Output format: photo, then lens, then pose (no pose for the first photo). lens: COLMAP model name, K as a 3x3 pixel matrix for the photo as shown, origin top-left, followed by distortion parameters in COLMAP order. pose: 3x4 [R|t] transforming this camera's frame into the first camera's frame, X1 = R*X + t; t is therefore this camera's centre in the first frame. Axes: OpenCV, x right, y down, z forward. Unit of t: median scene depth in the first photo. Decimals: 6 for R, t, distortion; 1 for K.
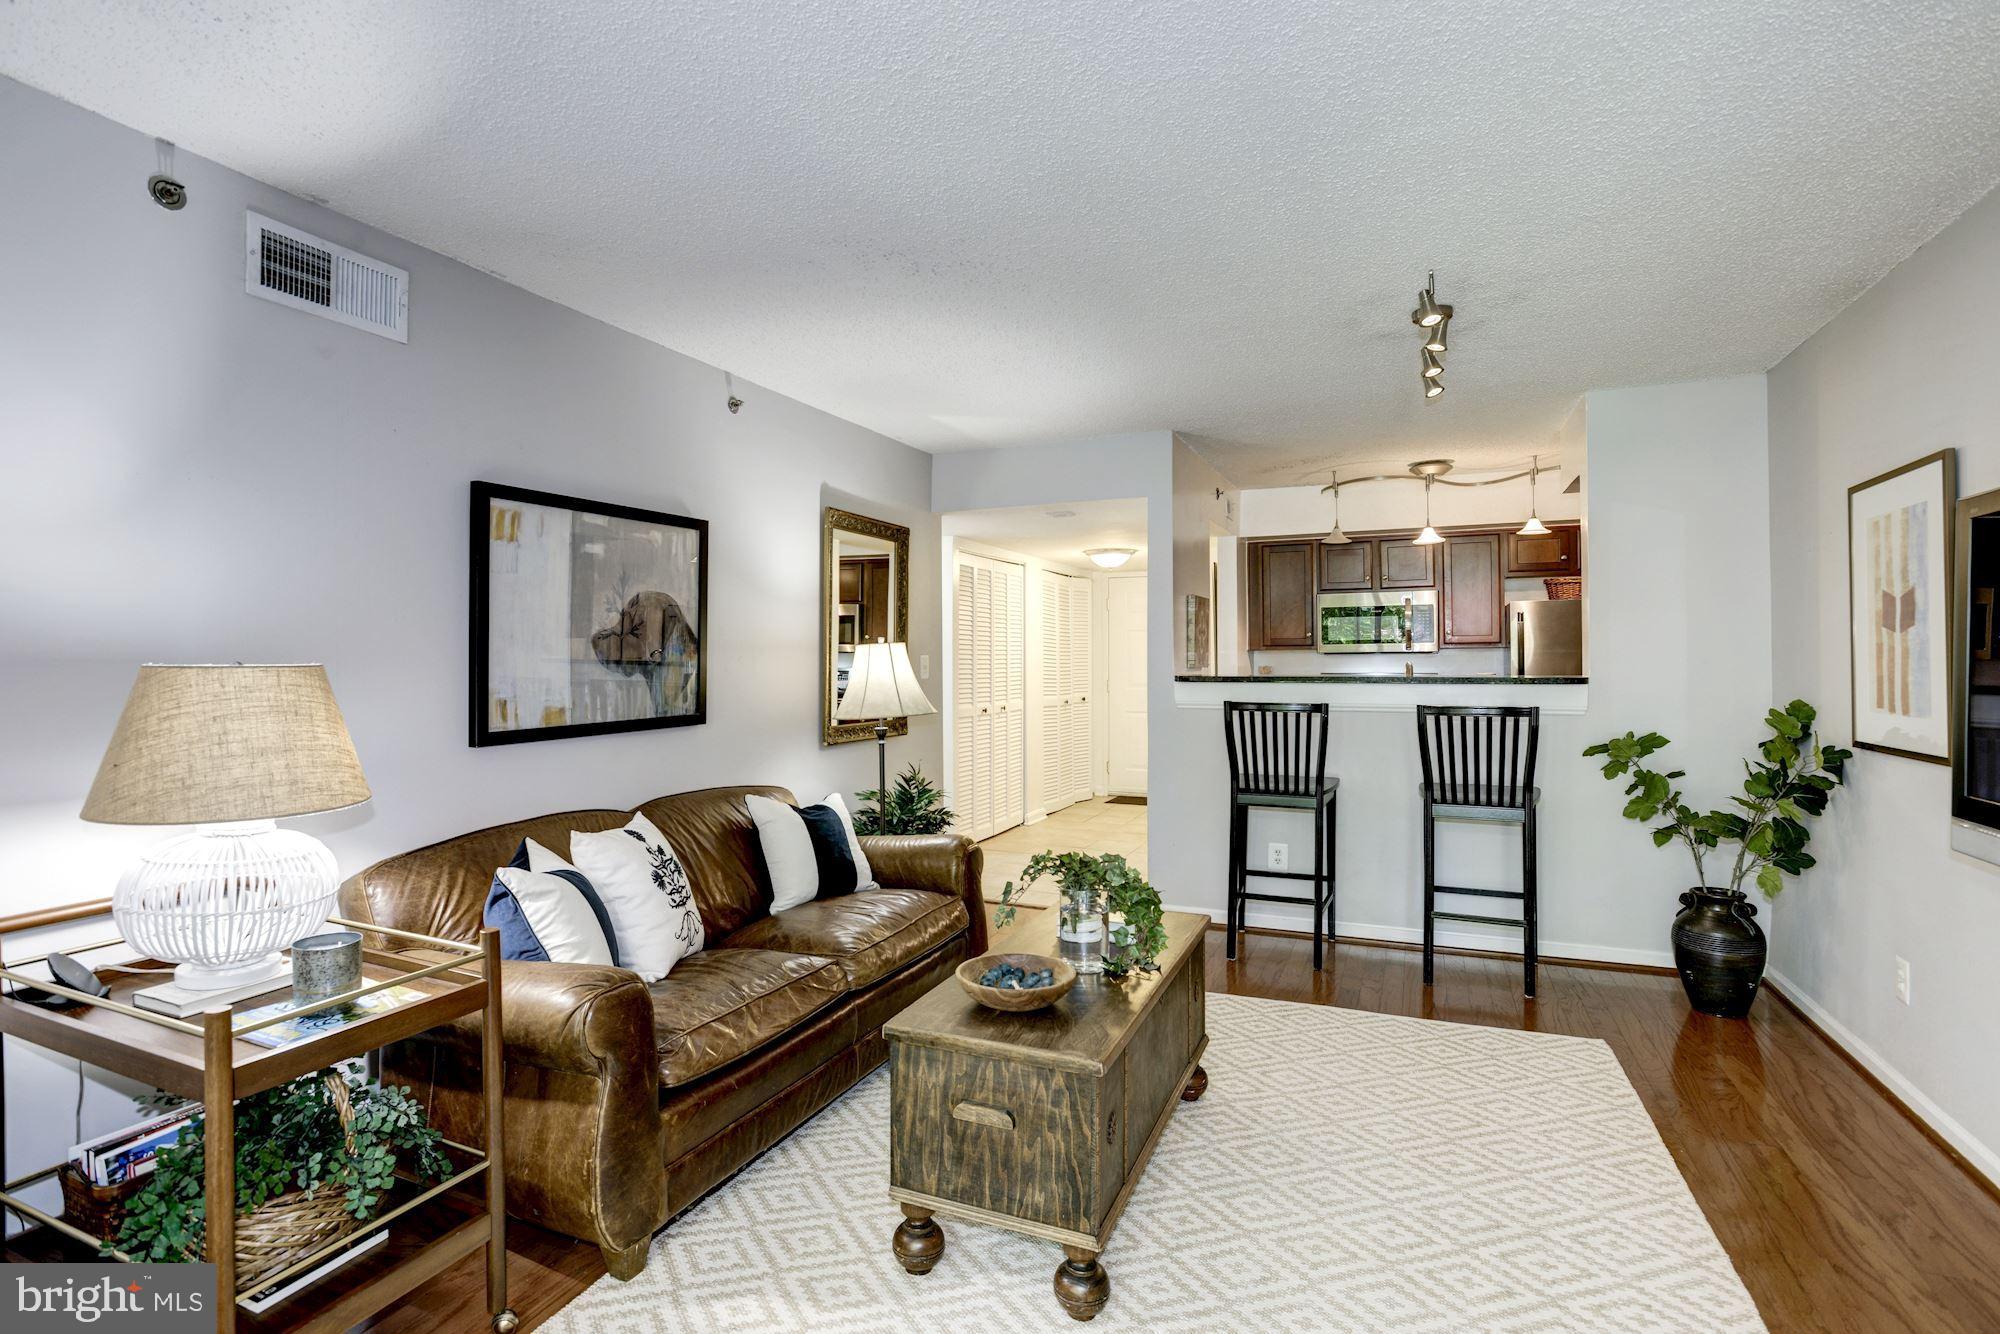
lens RADIAL K [[982.0, 0, 992.5], [0, 982.0, 663.3], [0, 0, 1]] dist [-0.032164, 0.006939]
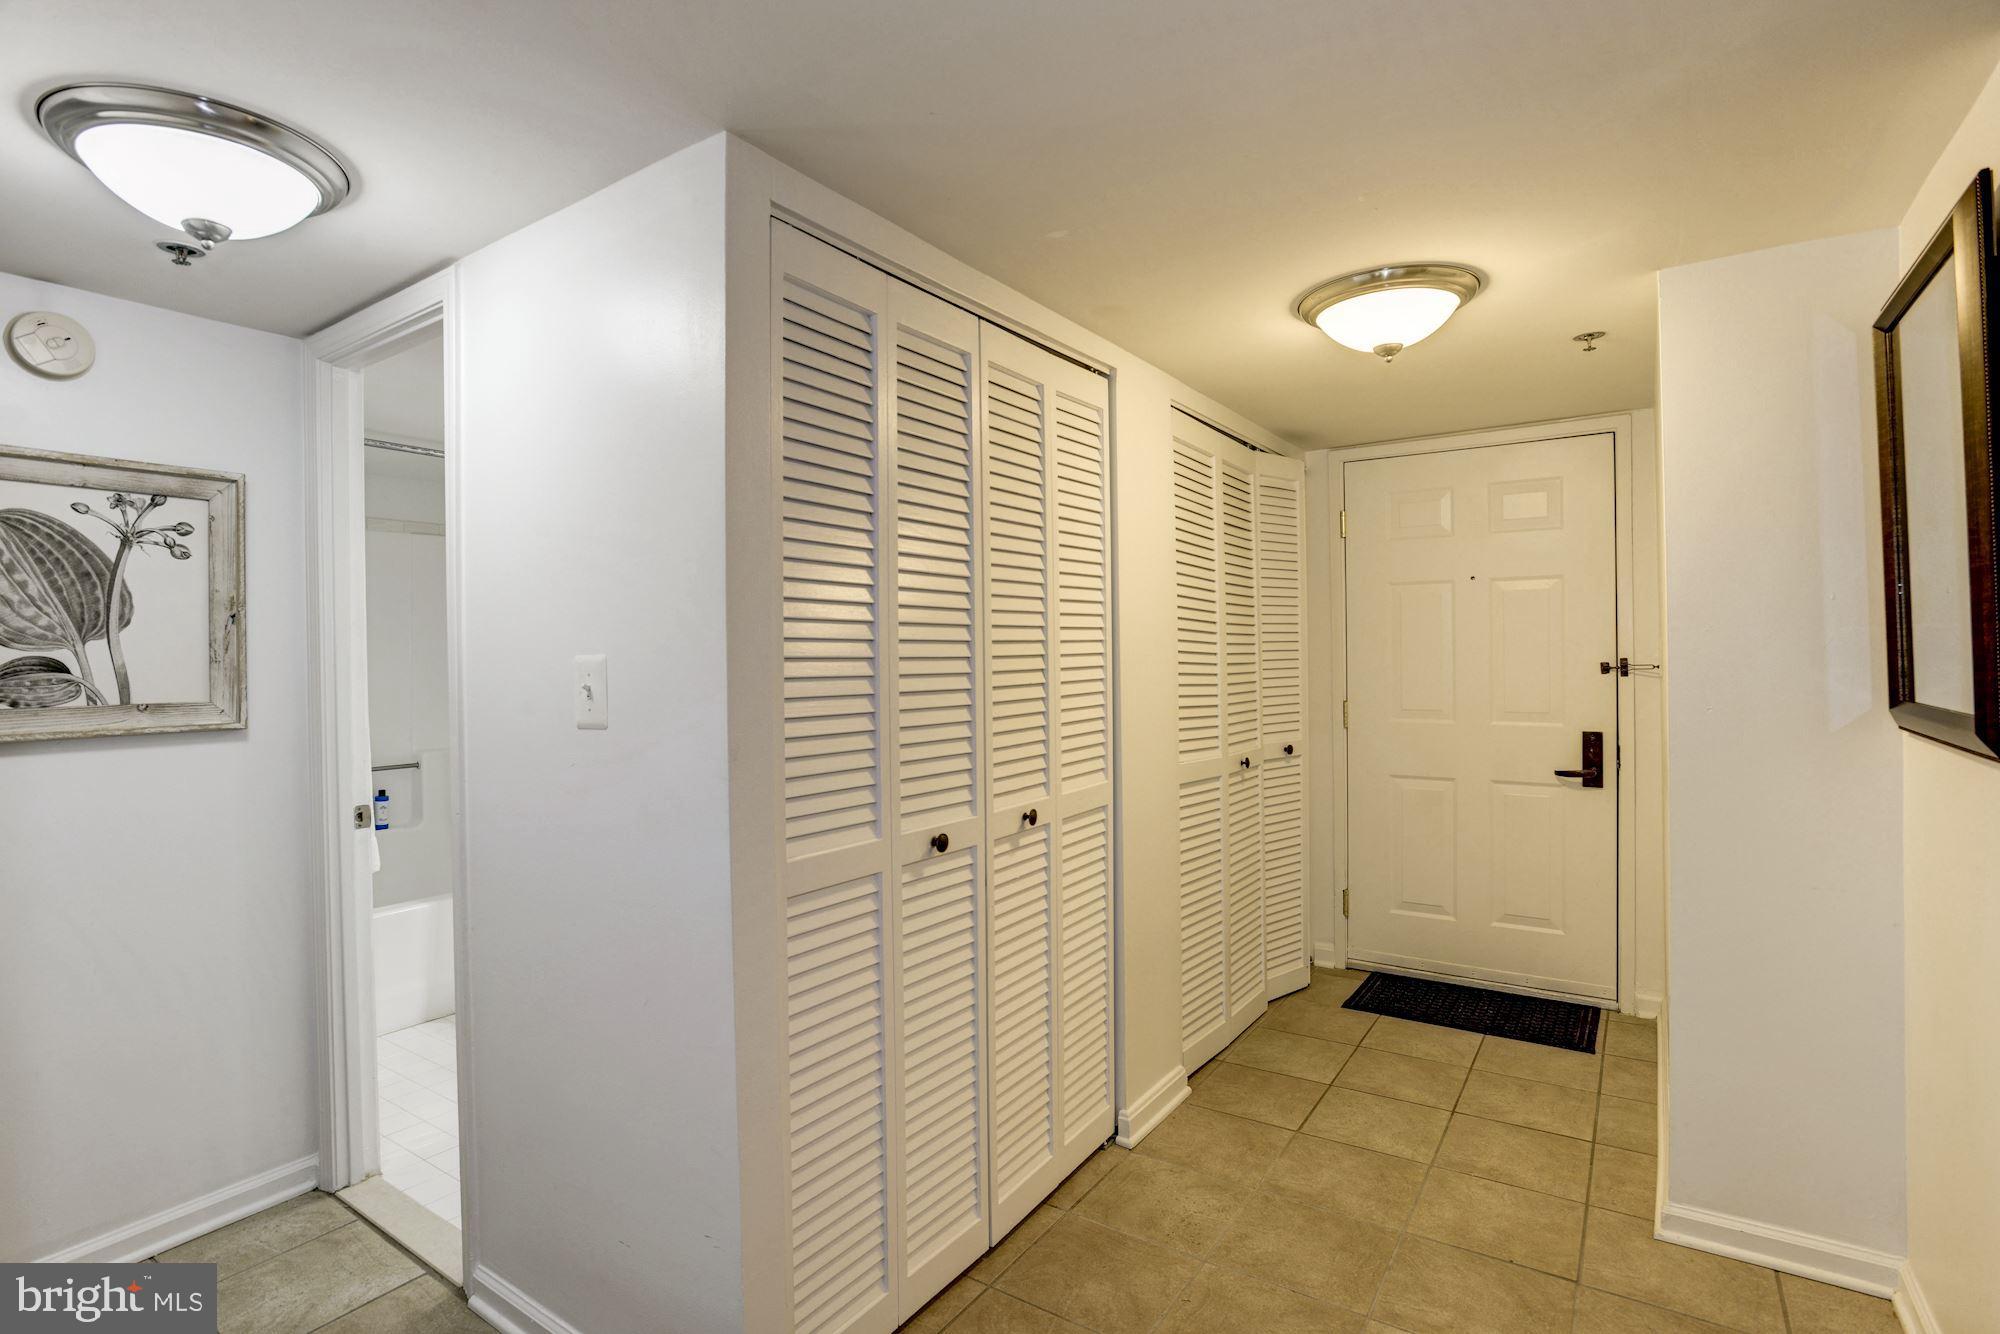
lens RADIAL K [[982.0, 0, 993.5], [0, 982.0, 648.8], [0, 0, 1]] dist [-0.032164, 0.006939]
pose [[0.985380, -0.001550, -0.170362, 0.090744], [0.001374, 0.999998, -0.001154, -0.014997], [0.170364, 0.000903, 0.985381, 1.233719]]
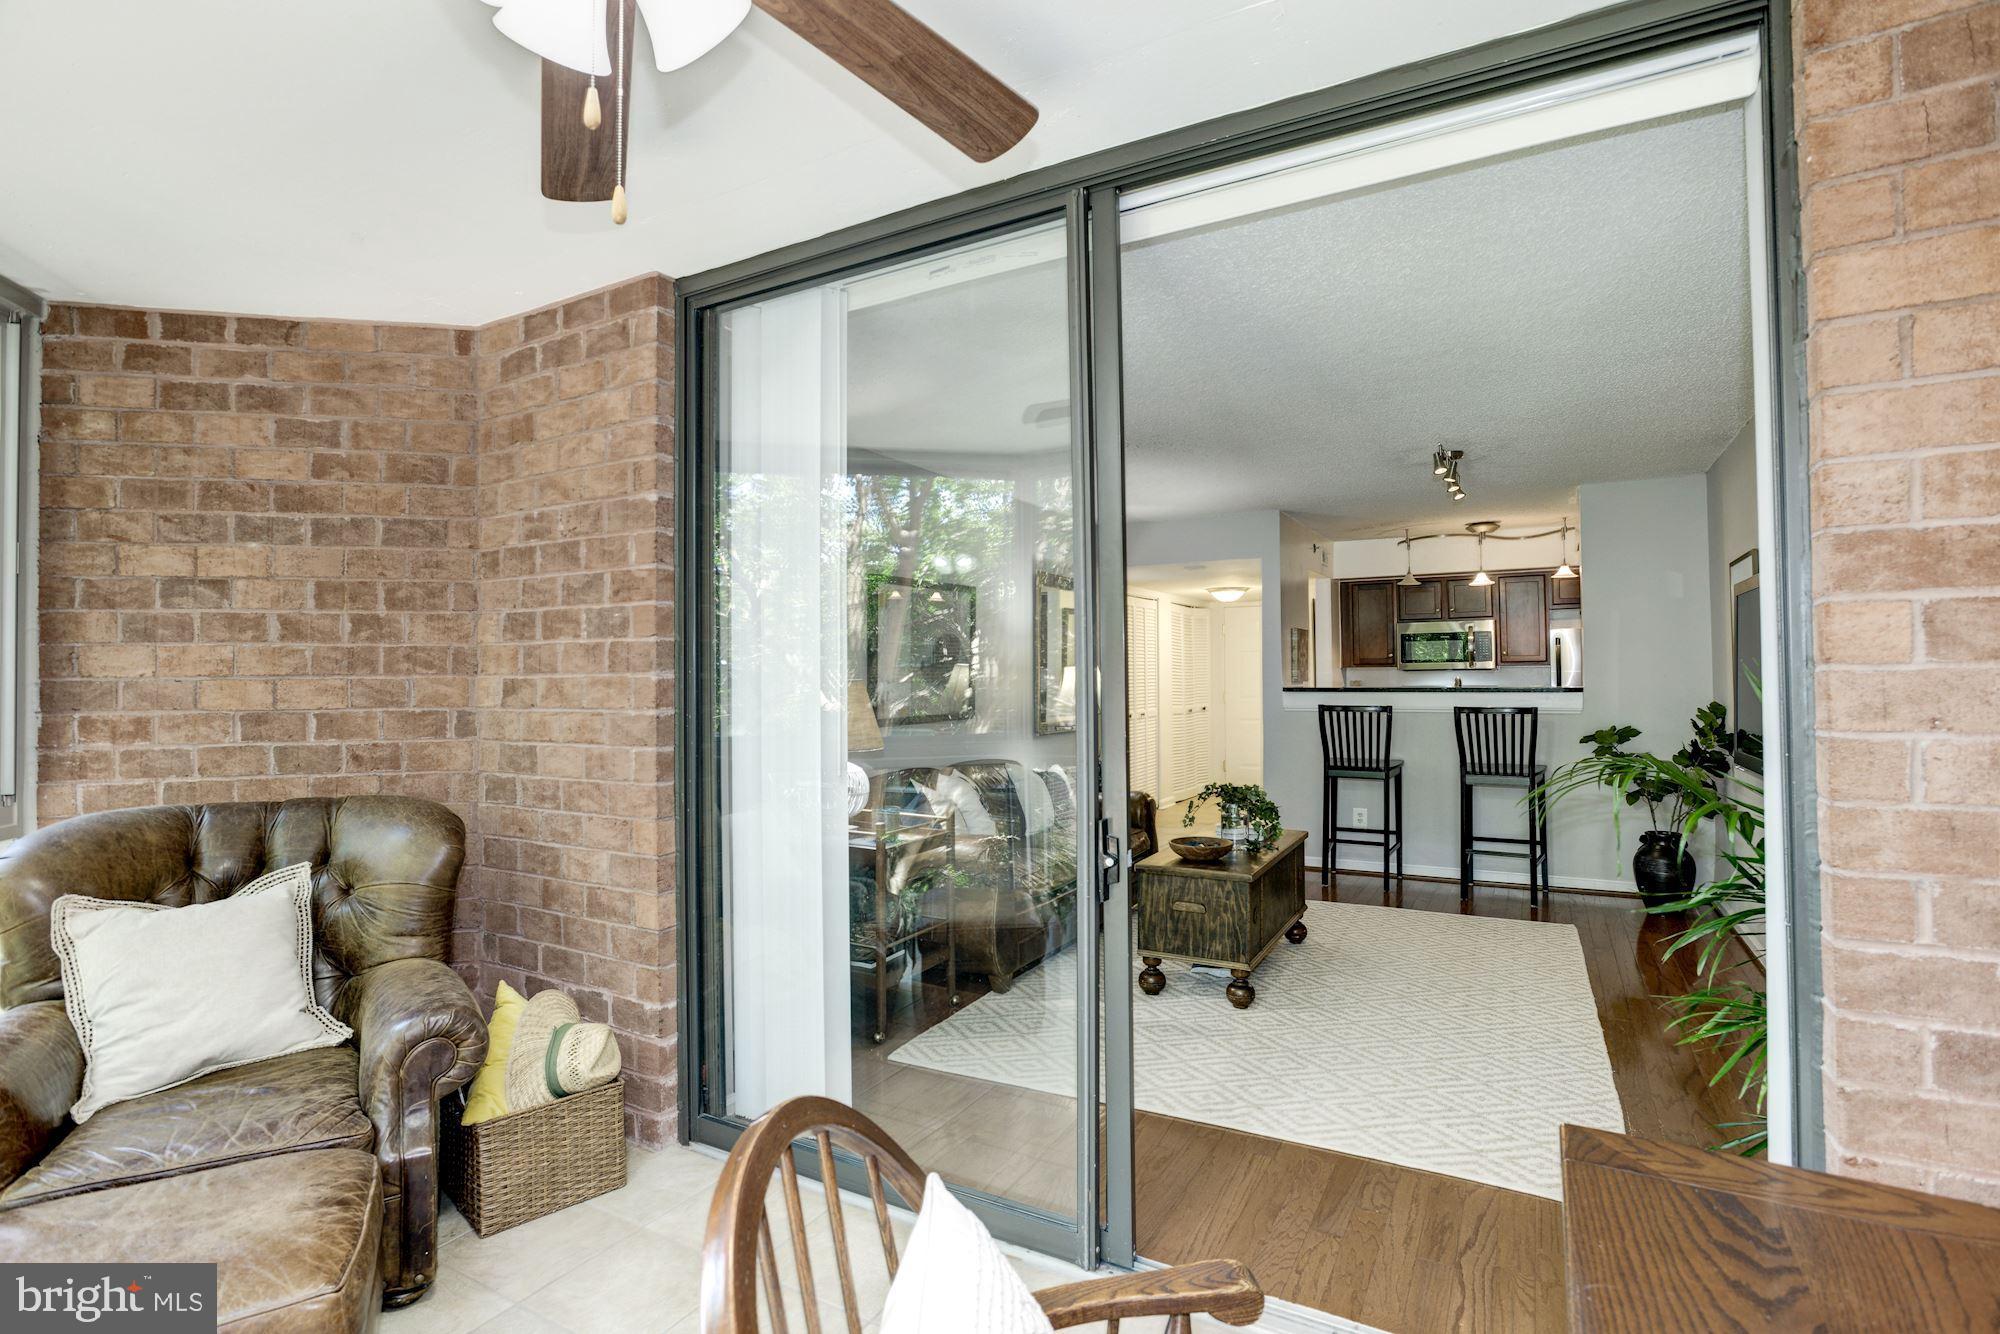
lens RADIAL K [[982.0, 0, 997.5], [0, 982.0, 668.5], [0, 0, 1]] dist [-0.032164, 0.006939]
pose [[0.995495, -0.003782, -0.094735, -0.097158], [0.002700, 0.999930, -0.011543, 0.001251], [0.094772, 0.011235, 0.995436, -0.478736]]
